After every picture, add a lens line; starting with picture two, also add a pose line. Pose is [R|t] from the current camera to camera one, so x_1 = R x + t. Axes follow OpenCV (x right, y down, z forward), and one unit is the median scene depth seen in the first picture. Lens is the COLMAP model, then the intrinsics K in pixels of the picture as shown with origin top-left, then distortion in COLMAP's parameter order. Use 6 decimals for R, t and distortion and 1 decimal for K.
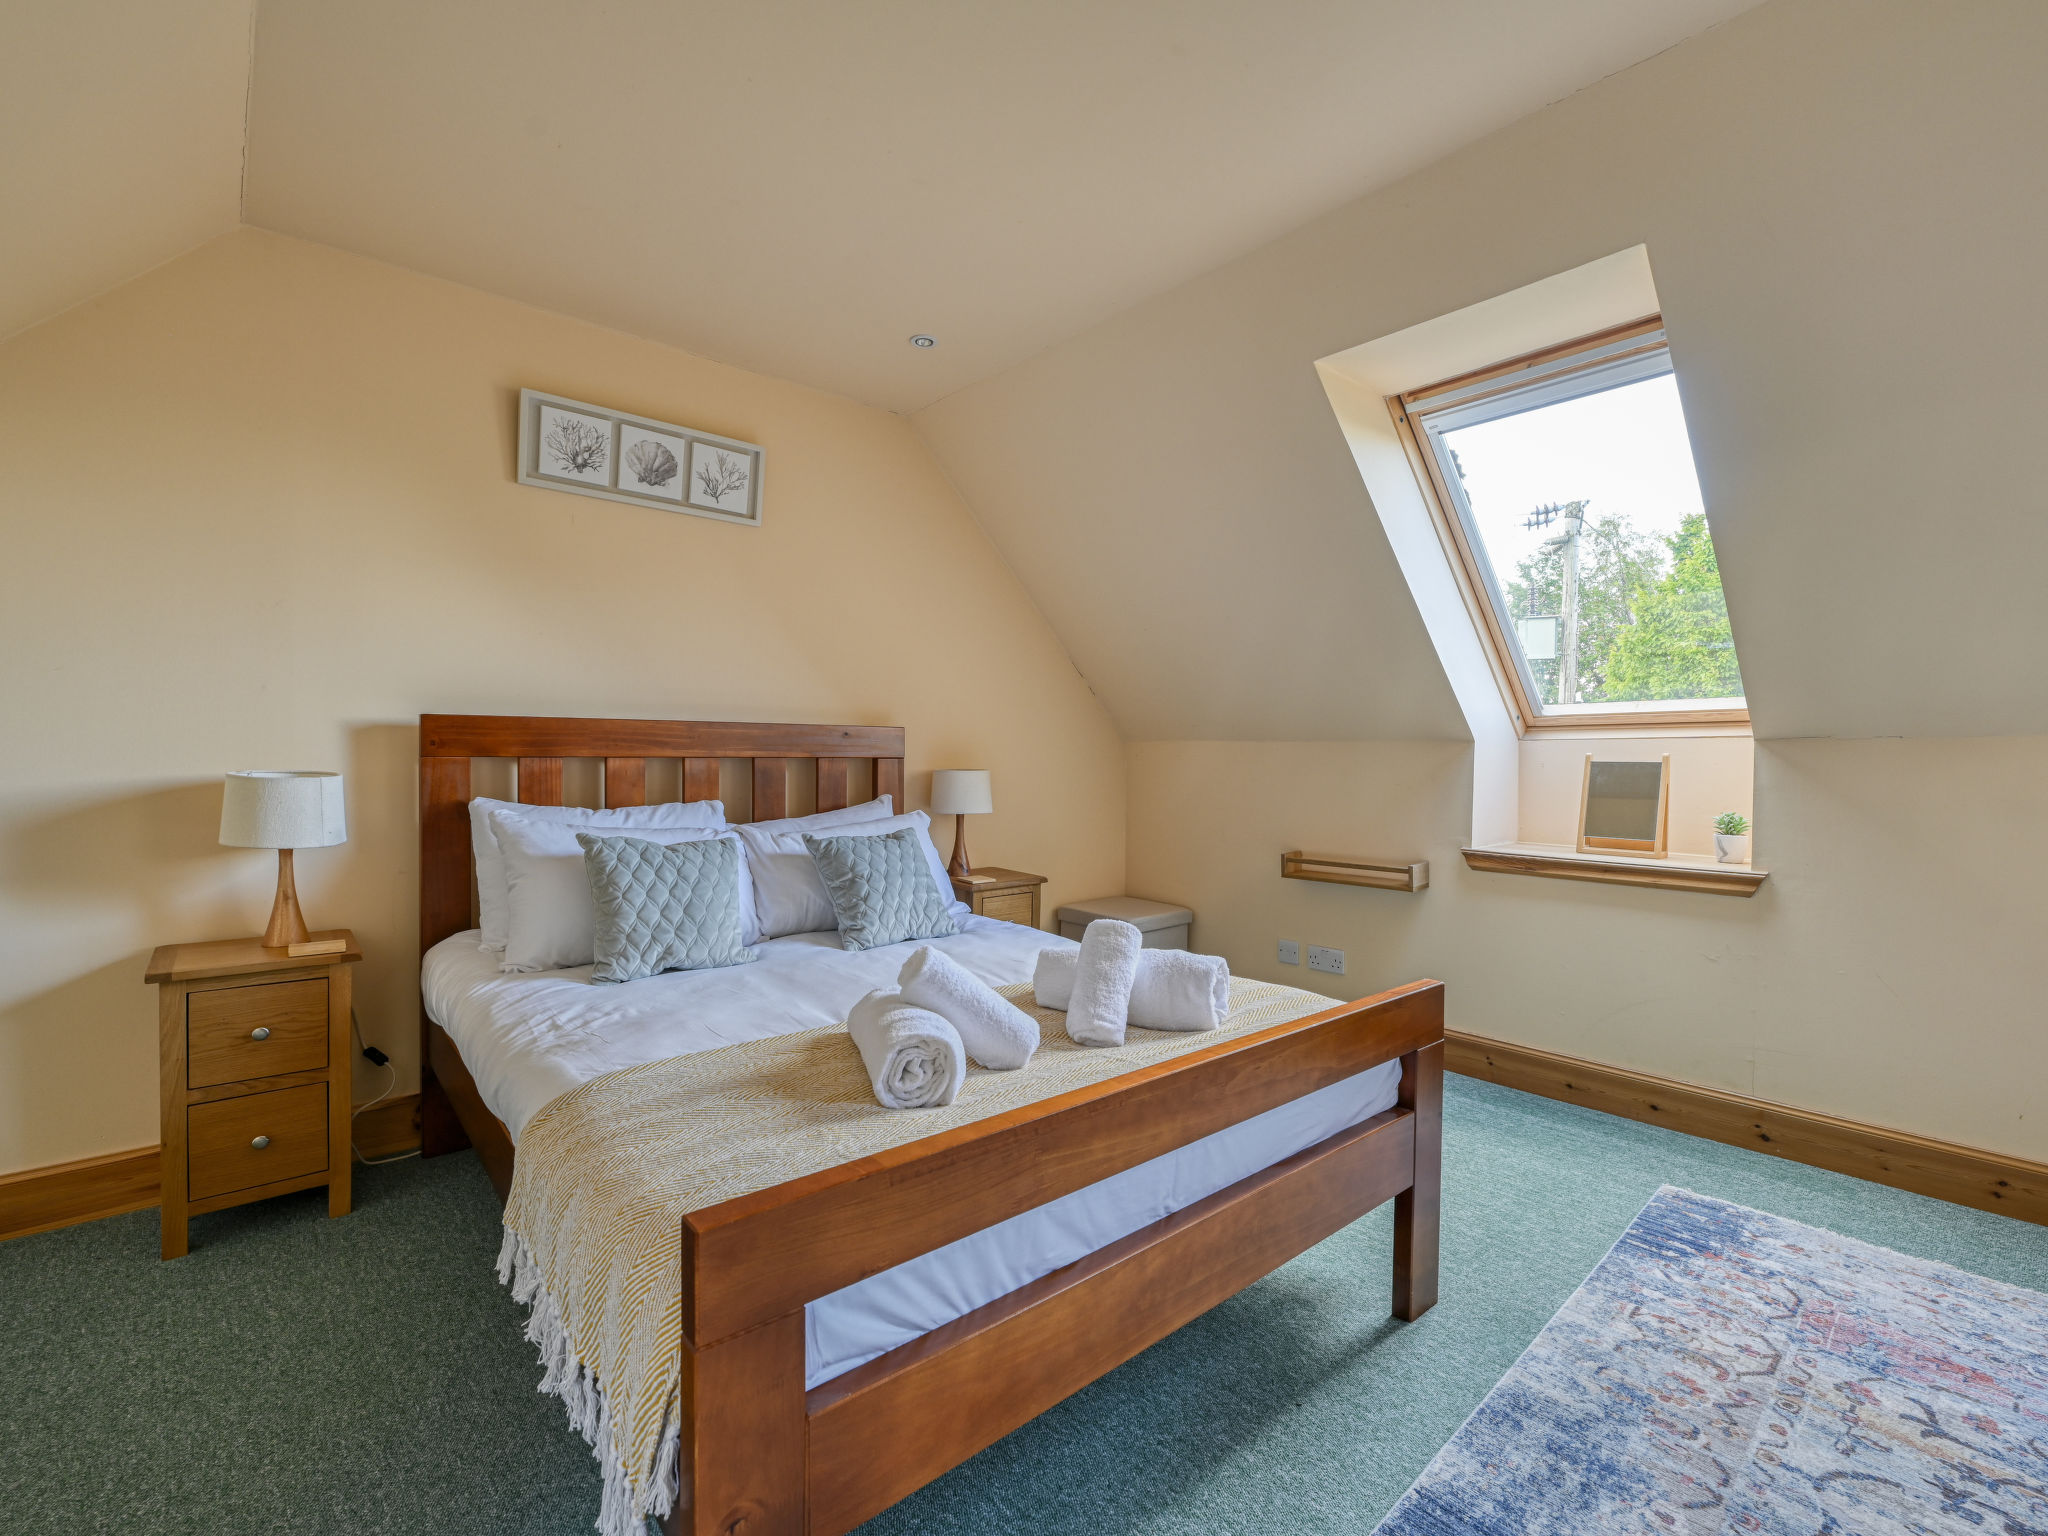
lens RADIAL K [[915.4, 0, 1024.0], [0, 915.4, 768.0], [0, 0, 1]] dist [-0.000951, 0.000442]
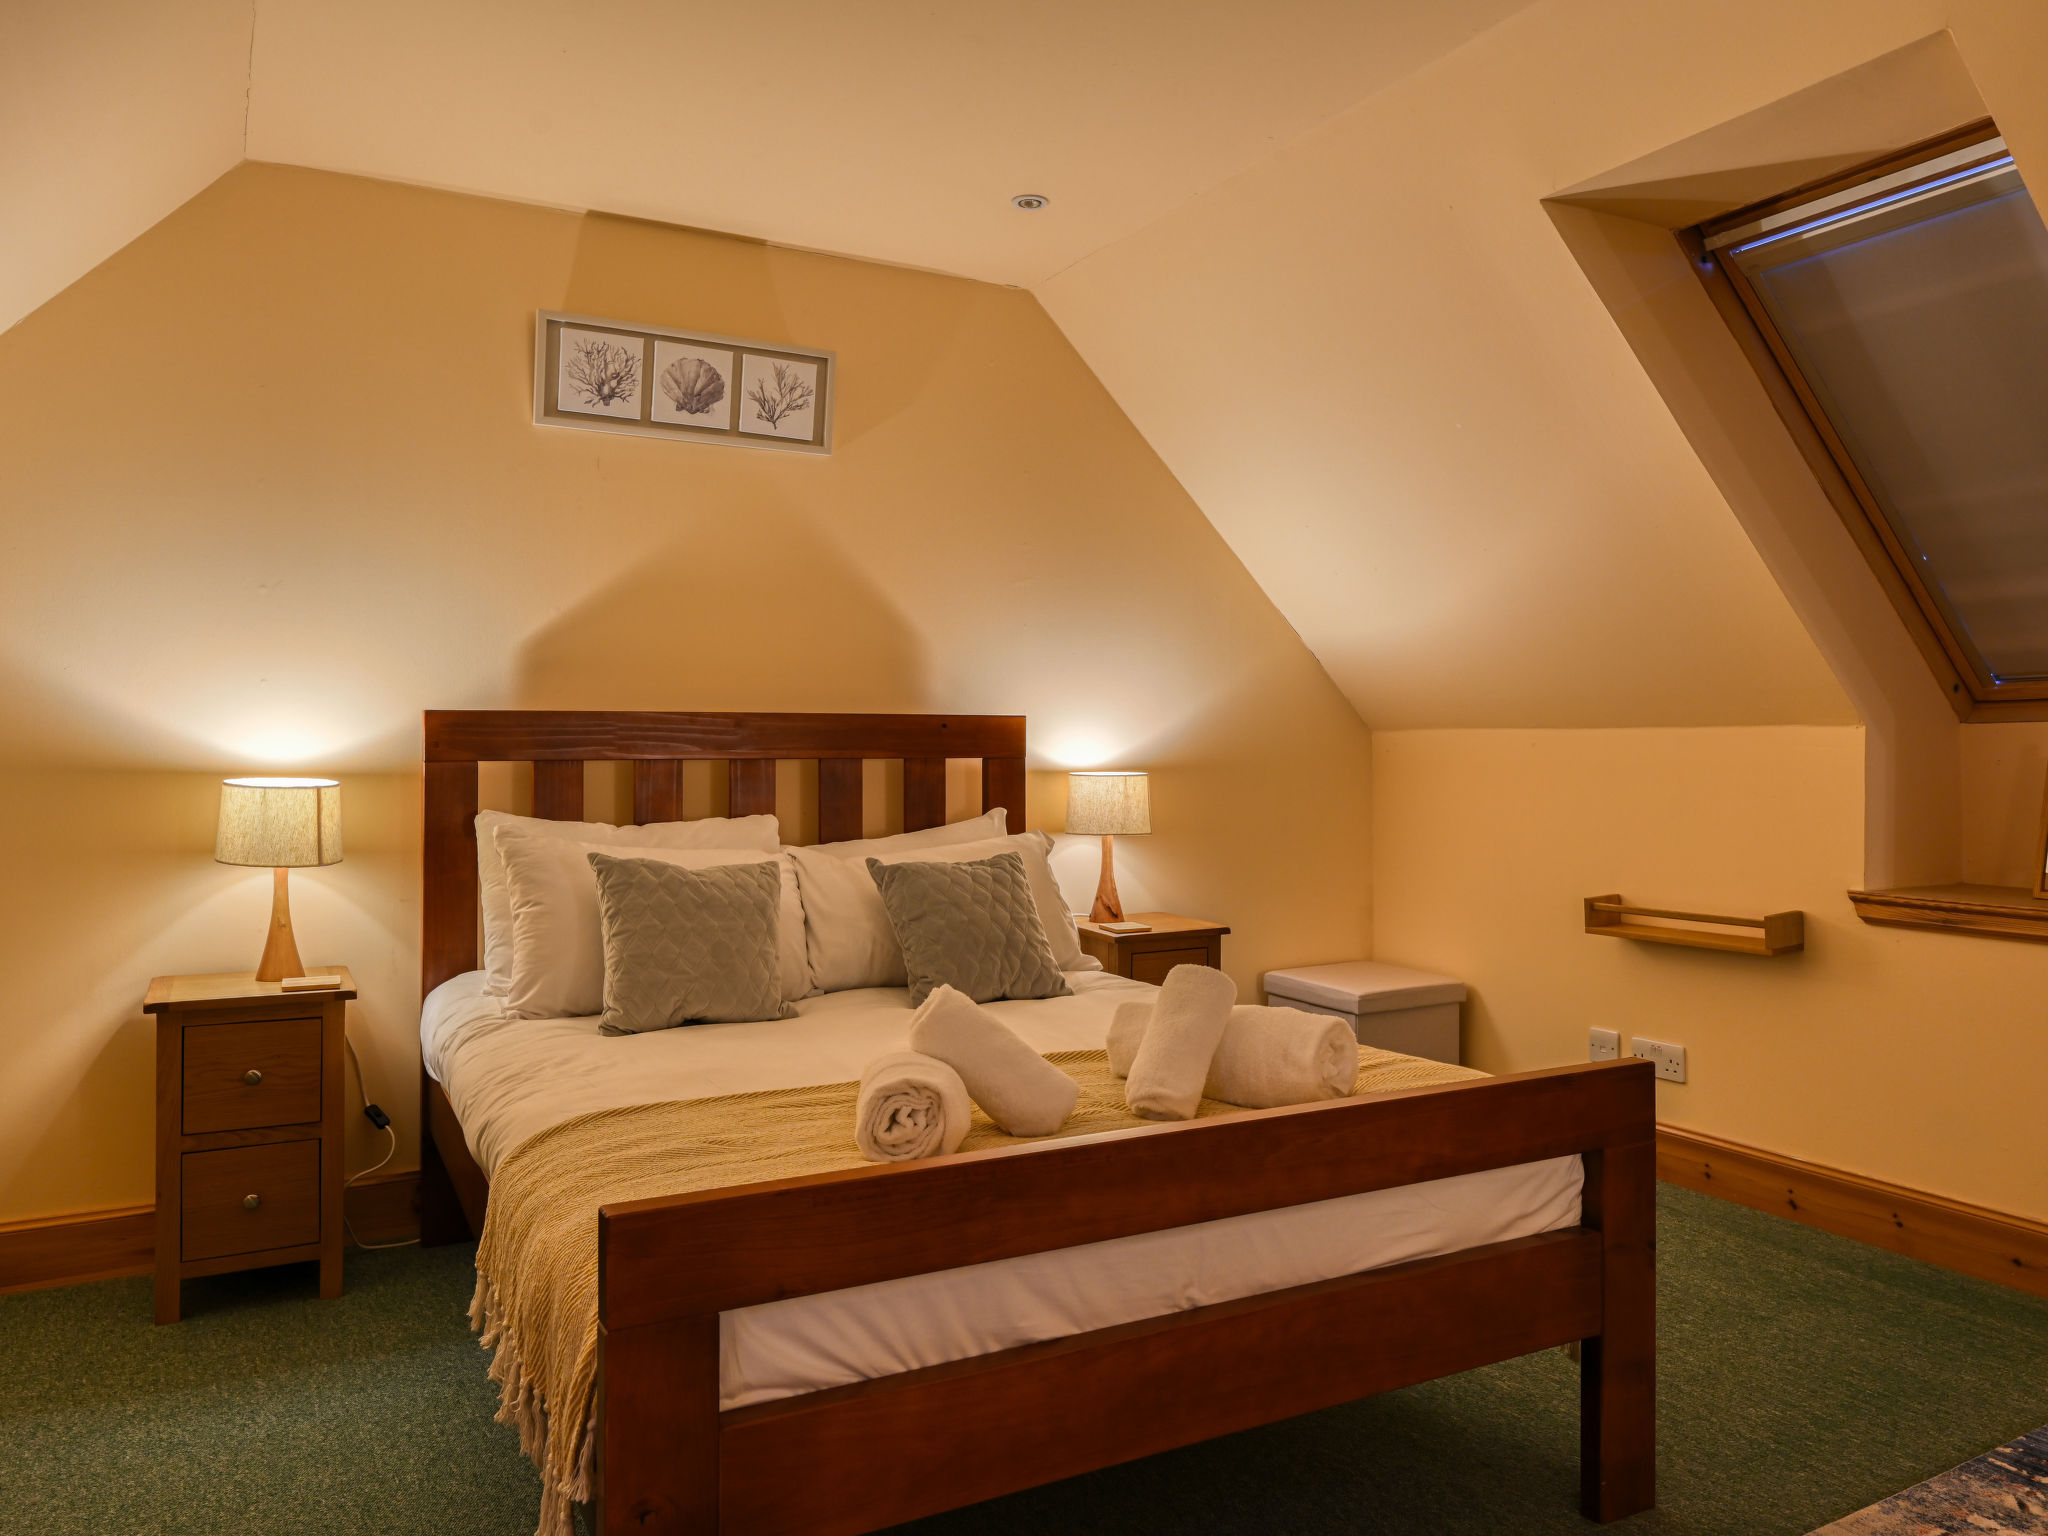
lens RADIAL K [[1473.9, 0, 1033.3], [0, 1473.9, 727.9], [0, 0, 1]] dist [0.002657, -0.001344]
pose [[0.977228, -0.011467, -0.211882, 0.172752], [0.005375, 0.999556, -0.029305, -0.000241], [0.212124, 0.027498, 0.976856, -0.200286]]
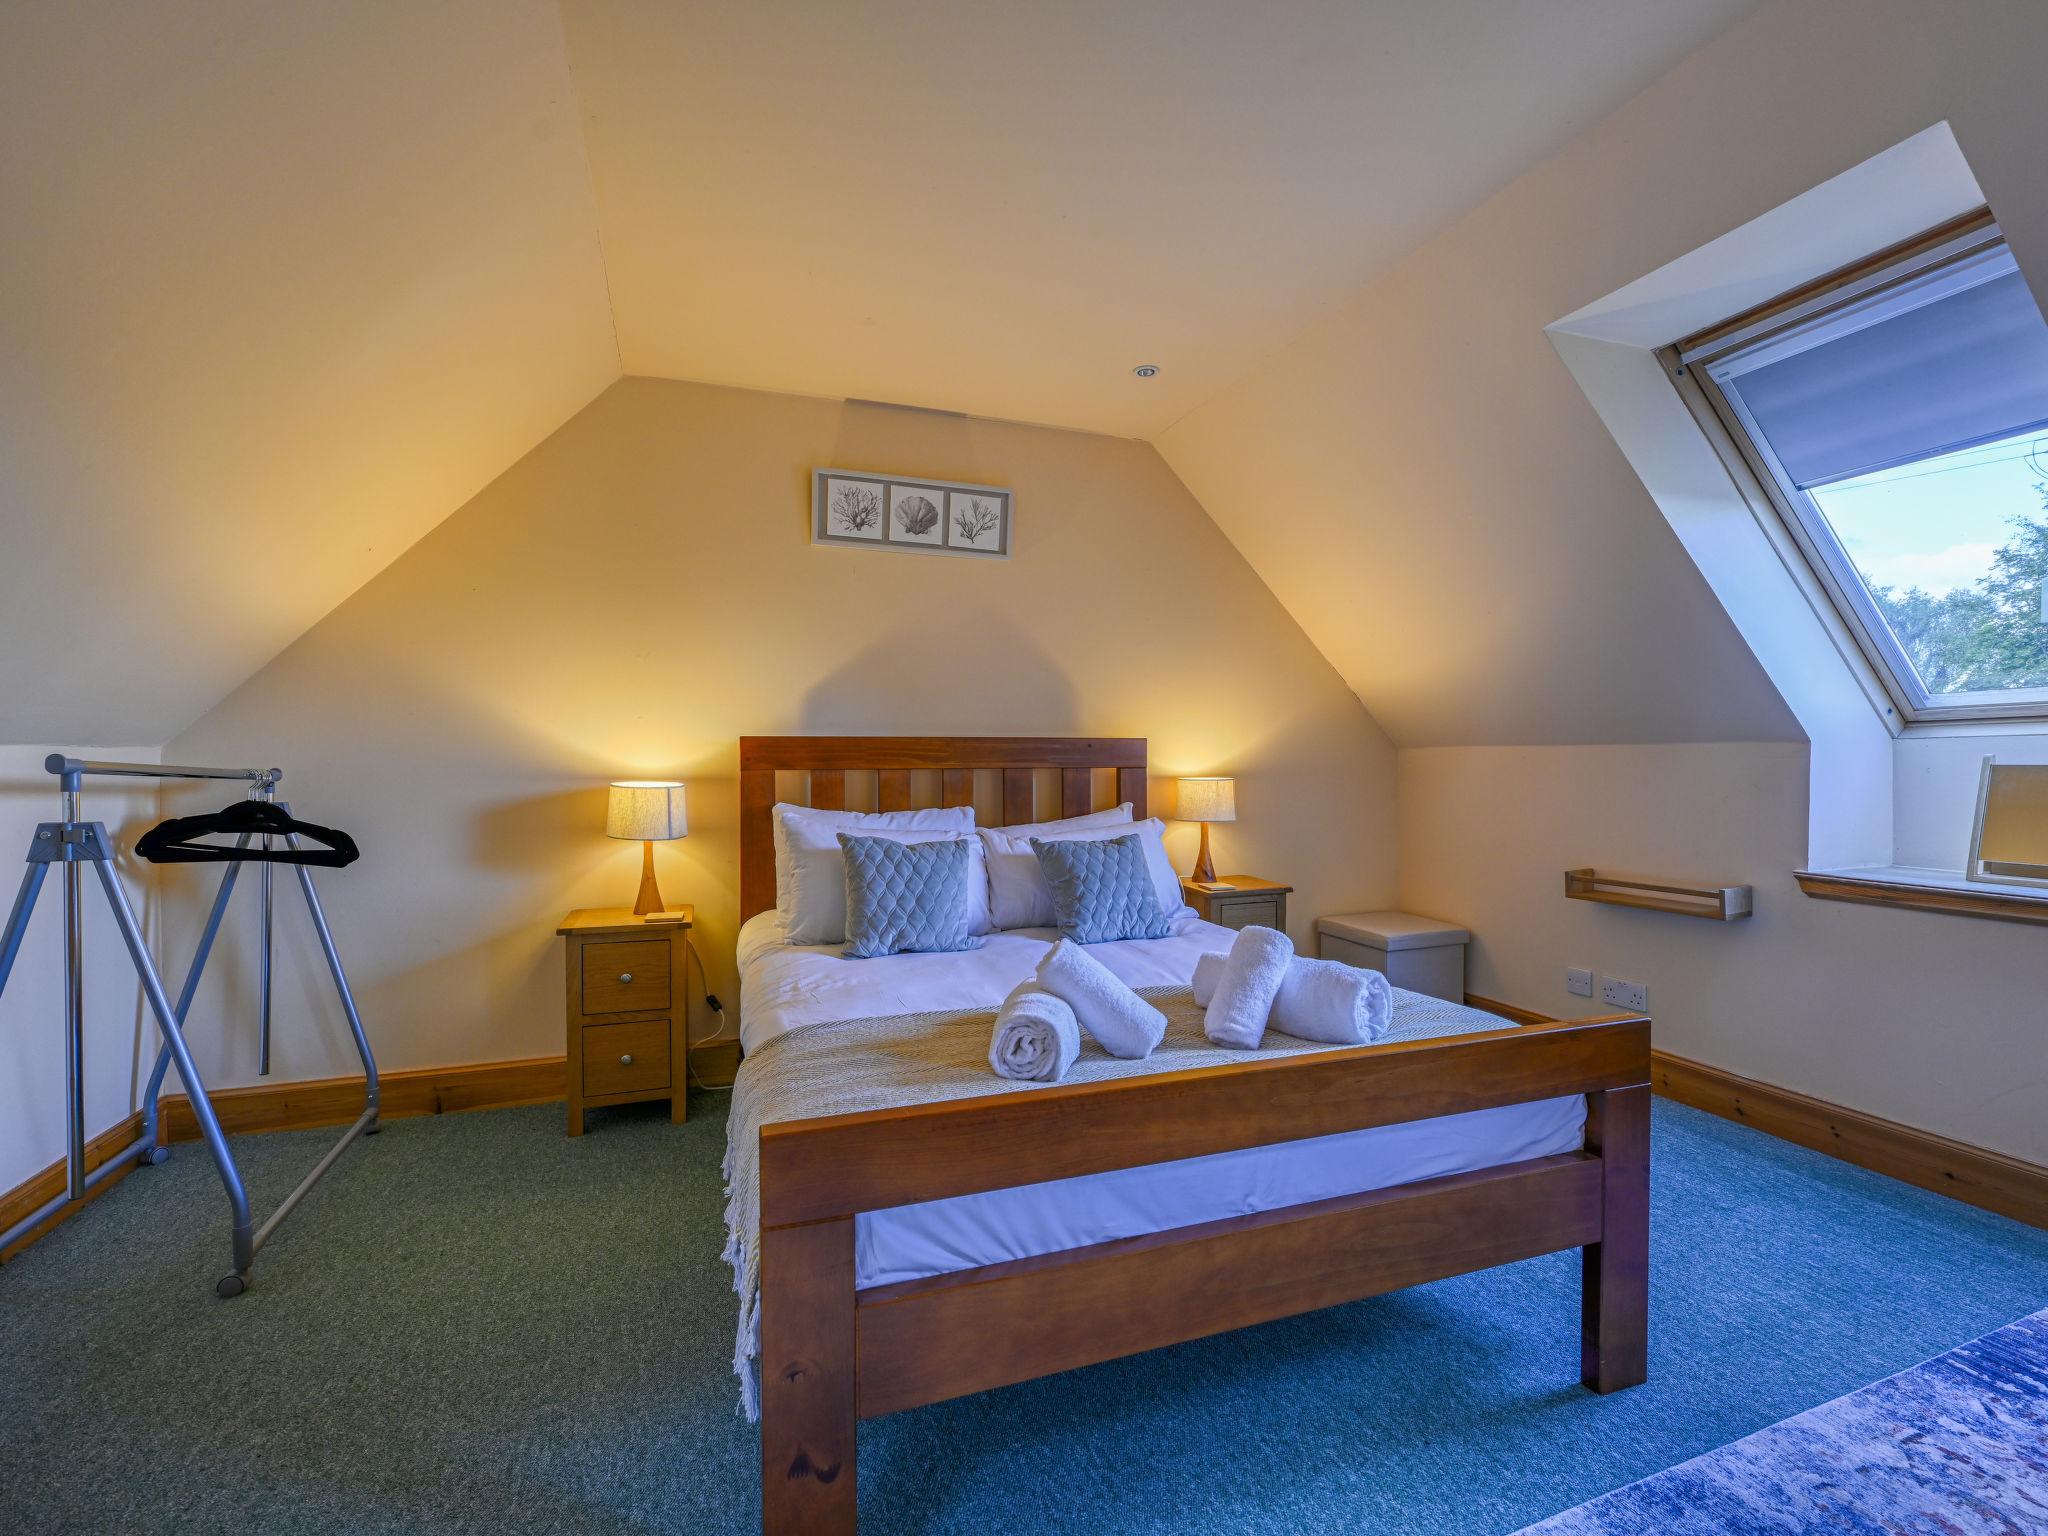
lens RADIAL K [[907.3, 0, 1031.0], [0, 907.3, 773.0], [0, 0, 1]] dist [0.000330, 0.000727]
pose [[0.933236, -0.006548, -0.359203, 0.165918], [0.005096, 0.999975, -0.004990, -0.000328], [0.359227, 0.002827, 0.933246, -0.022625]]
